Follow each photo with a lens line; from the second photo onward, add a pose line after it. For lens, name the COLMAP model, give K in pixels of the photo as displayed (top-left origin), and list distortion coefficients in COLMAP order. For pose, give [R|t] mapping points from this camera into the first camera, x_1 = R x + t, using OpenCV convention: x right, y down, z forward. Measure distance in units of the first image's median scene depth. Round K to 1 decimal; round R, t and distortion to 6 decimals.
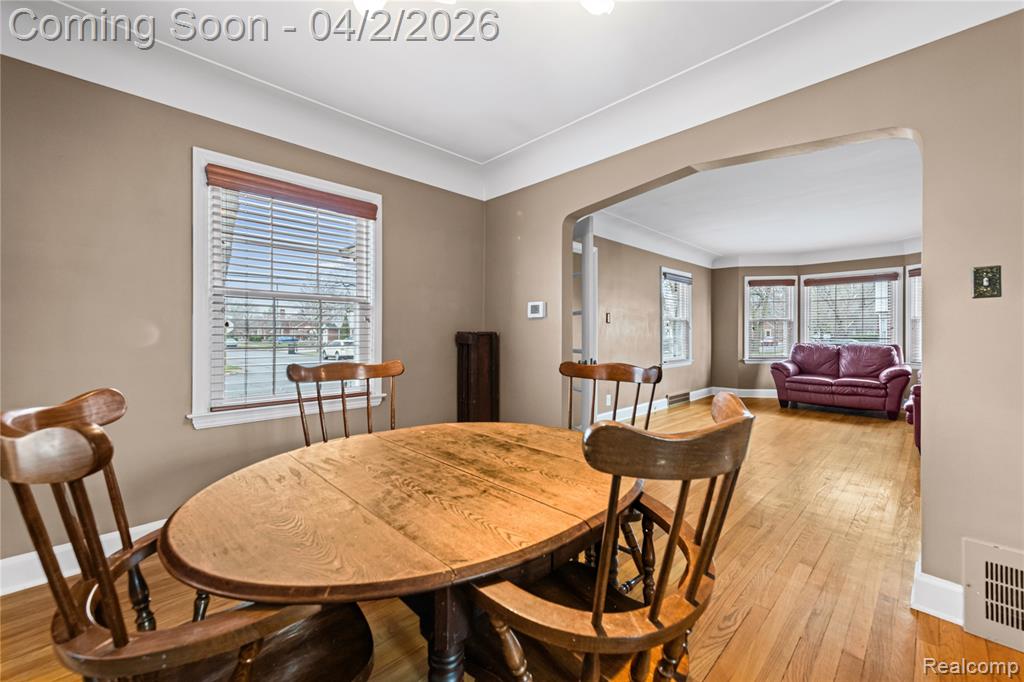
lens RADIAL K [[406.6, 0, 513.8], [0, 406.6, 339.9], [0, 0, 1]] dist [0.014847, -0.001790]
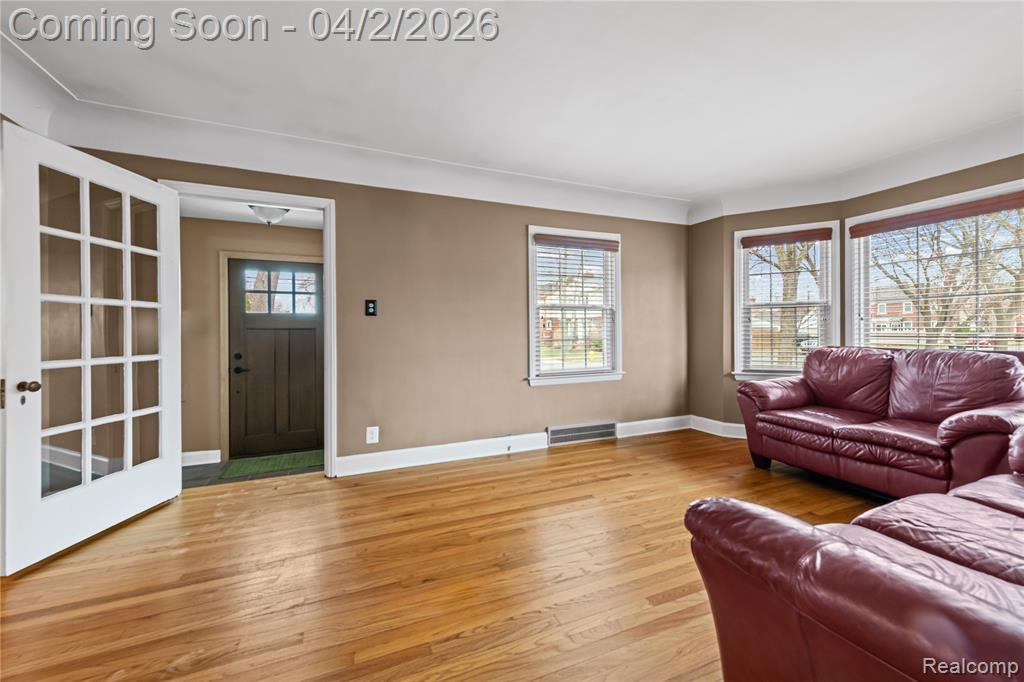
lens RADIAL K [[406.6, 0, 518.6], [0, 406.6, 333.5], [0, 0, 1]] dist [0.014847, -0.001790]
pose [[0.928061, -0.007812, -0.372347, 0.555258], [0.003941, 0.999930, -0.011156, -0.003708], [0.372408, 0.008886, 0.928026, 0.381560]]
